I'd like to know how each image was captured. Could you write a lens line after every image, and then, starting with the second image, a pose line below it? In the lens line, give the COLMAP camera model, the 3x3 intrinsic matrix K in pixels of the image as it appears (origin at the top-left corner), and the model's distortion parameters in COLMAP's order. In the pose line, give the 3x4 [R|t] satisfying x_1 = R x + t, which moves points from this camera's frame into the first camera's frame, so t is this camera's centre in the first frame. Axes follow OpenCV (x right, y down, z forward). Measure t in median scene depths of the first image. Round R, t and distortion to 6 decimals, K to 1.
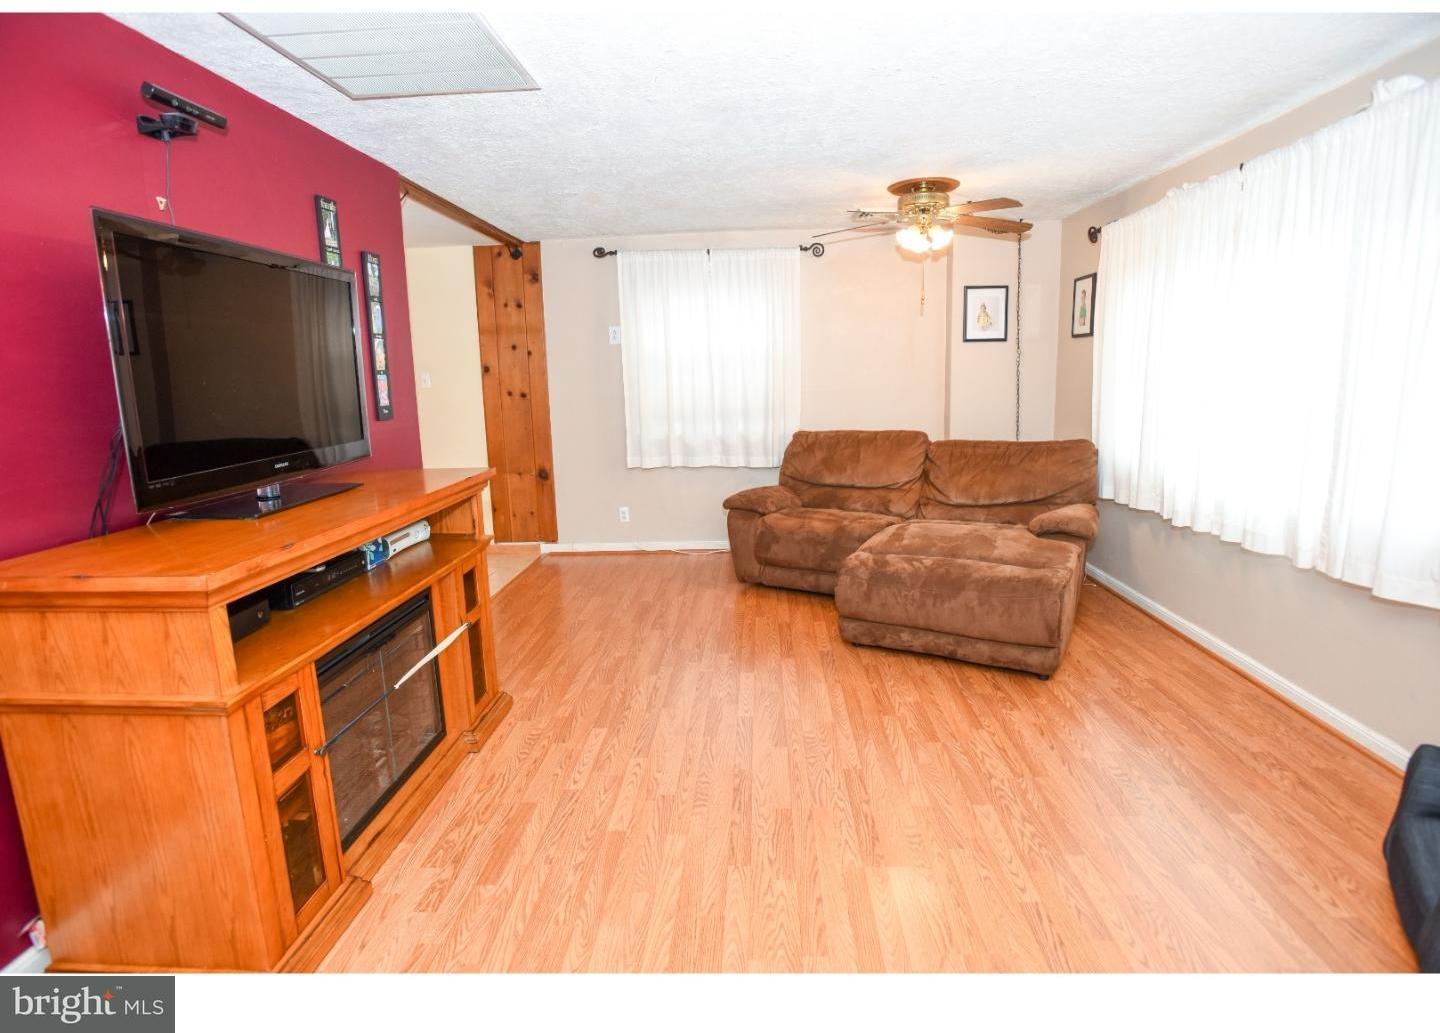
lens RADIAL K [[721.0, 0, 718.3], [0, 721.0, 479.7], [0, 0, 1]] dist [-0.000839, -0.000083]
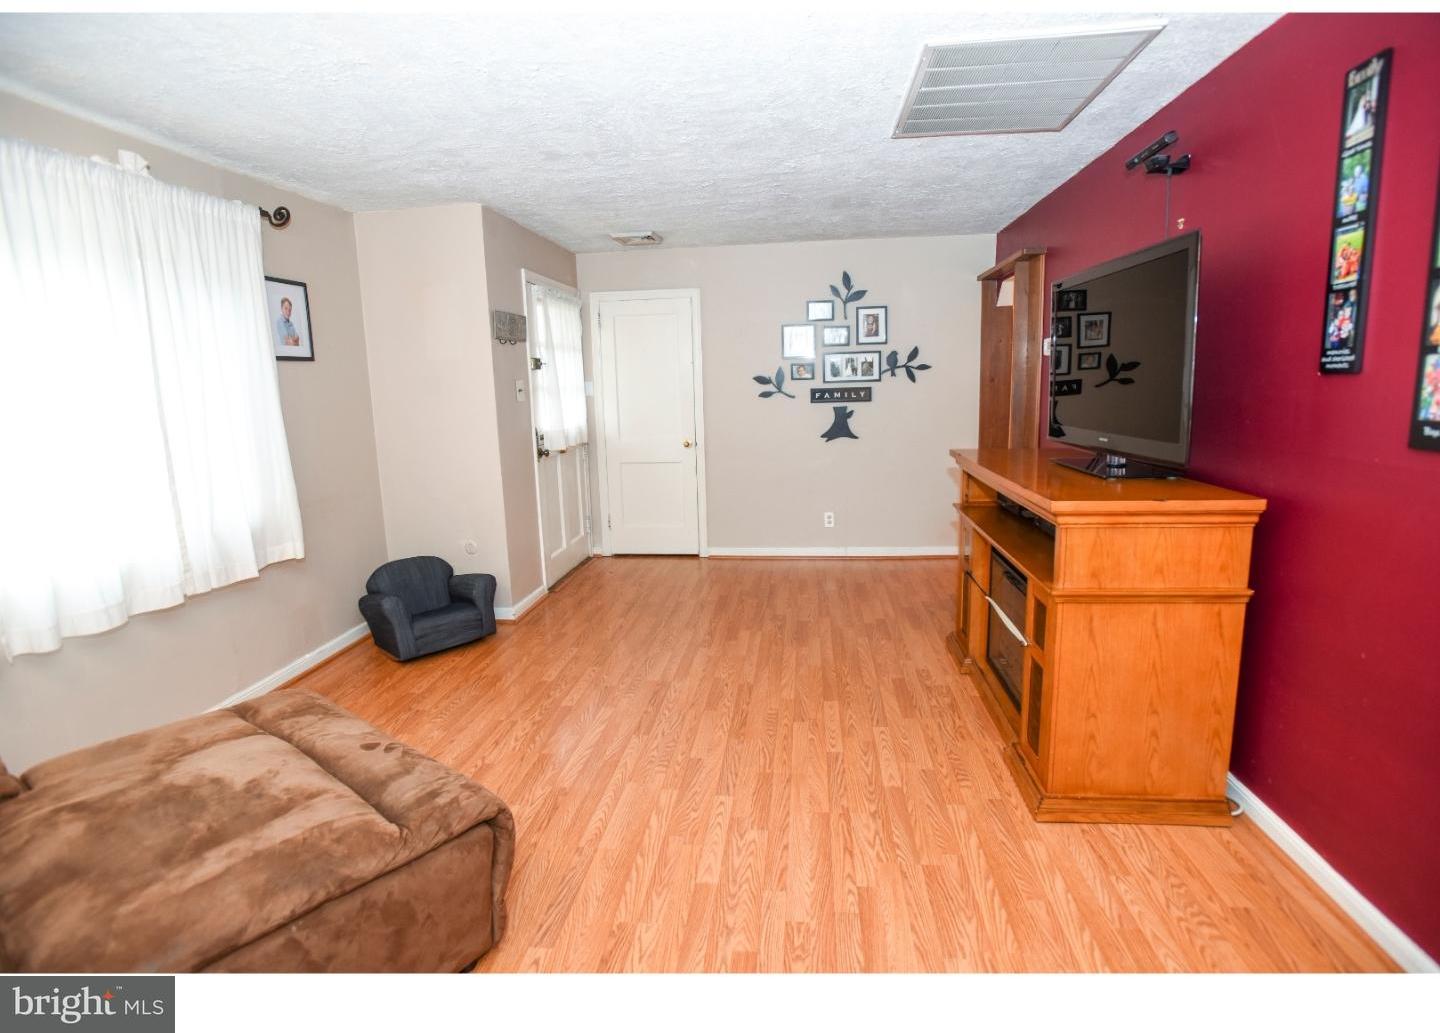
lens RADIAL K [[698.4, 0, 729.0], [0, 698.4, 493.9], [0, 0, 1]] dist [-0.058817, 0.025694]
pose [[-0.997155, 0.043753, 0.061380, -0.036314], [0.060477, 0.950431, 0.304997, -0.279319], [-0.044993, 0.307841, -0.950373, 1.857338]]
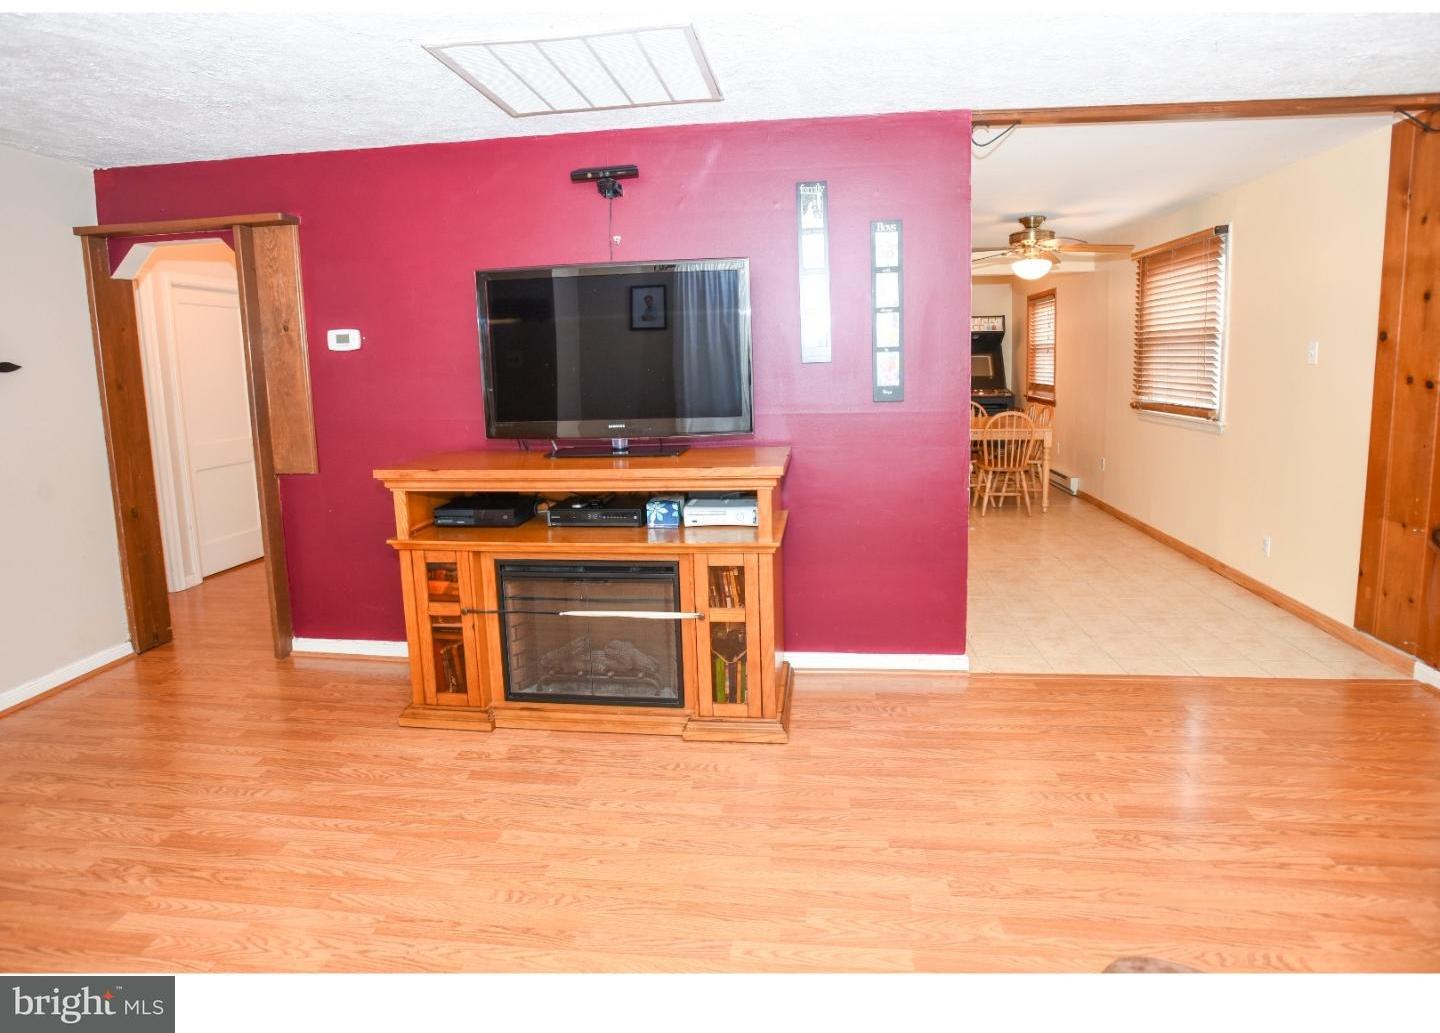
lens RADIAL K [[749.6, 0, 737.7], [0, 749.6, 457.6], [0, 0, 1]] dist [-0.066826, 0.025397]
pose [[-0.050563, 0.150046, -0.987385, 0.630043], [-0.126075, 0.979782, 0.155346, -0.174576], [0.990731, 0.132340, -0.030624, 1.091051]]
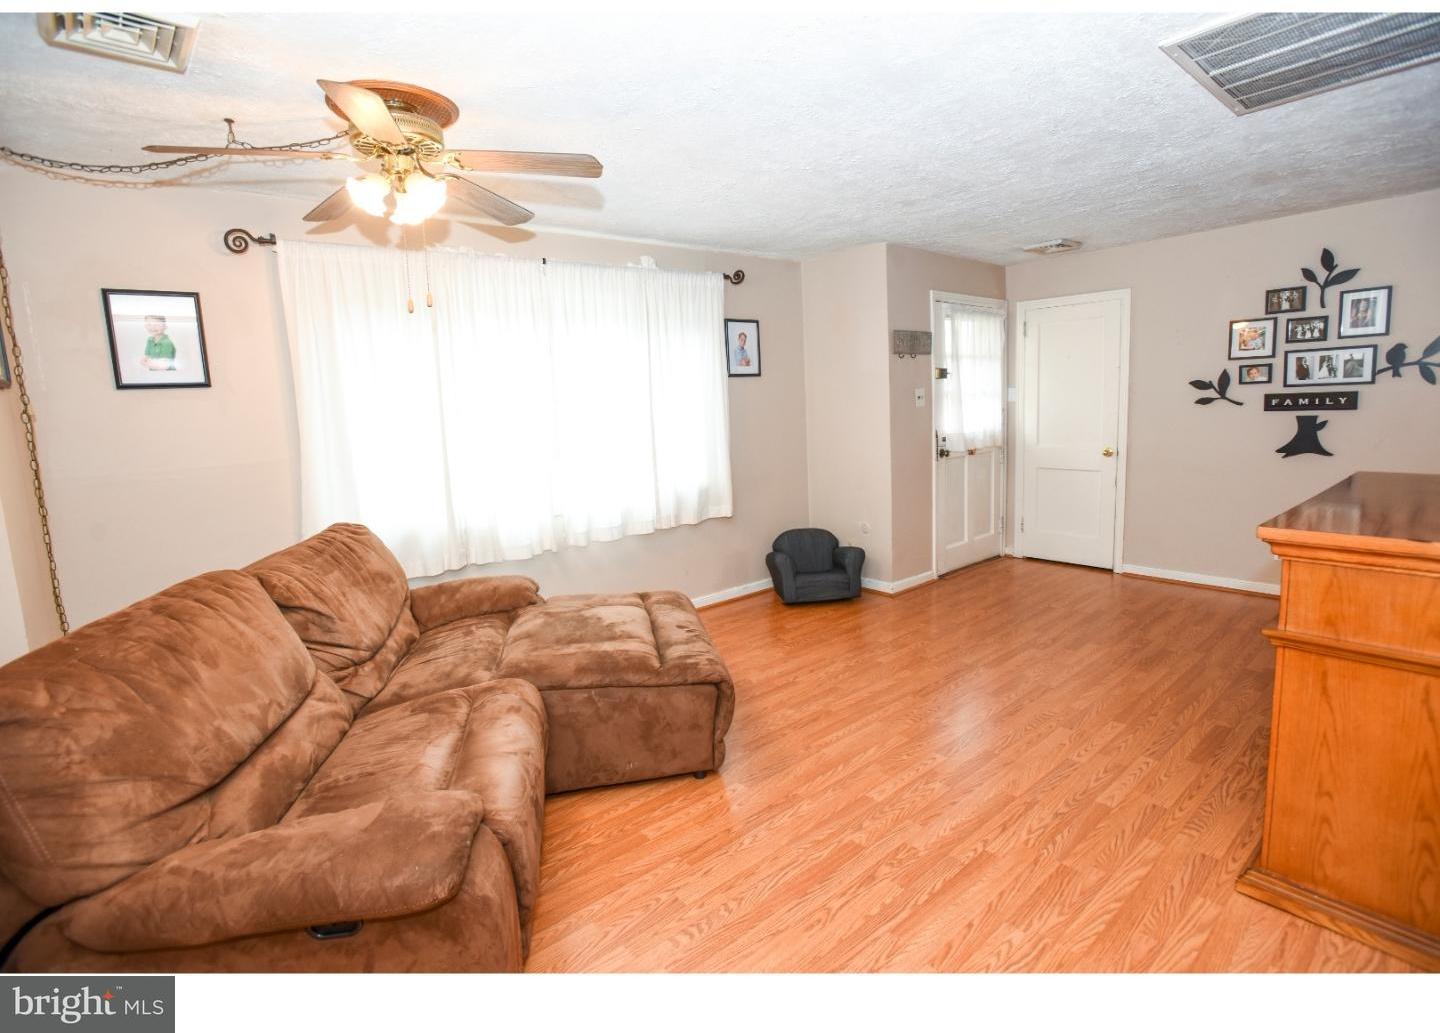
lens RADIAL K [[698.4, 0, 729.0], [0, 698.4, 493.9], [0, 0, 1]] dist [-0.058817, 0.025694]
pose [[-0.689736, -0.041454, 0.722873, -0.466530], [0.166542, 0.962509, 0.214103, -0.278219], [-0.704647, 0.268063, -0.656974, 1.916136]]
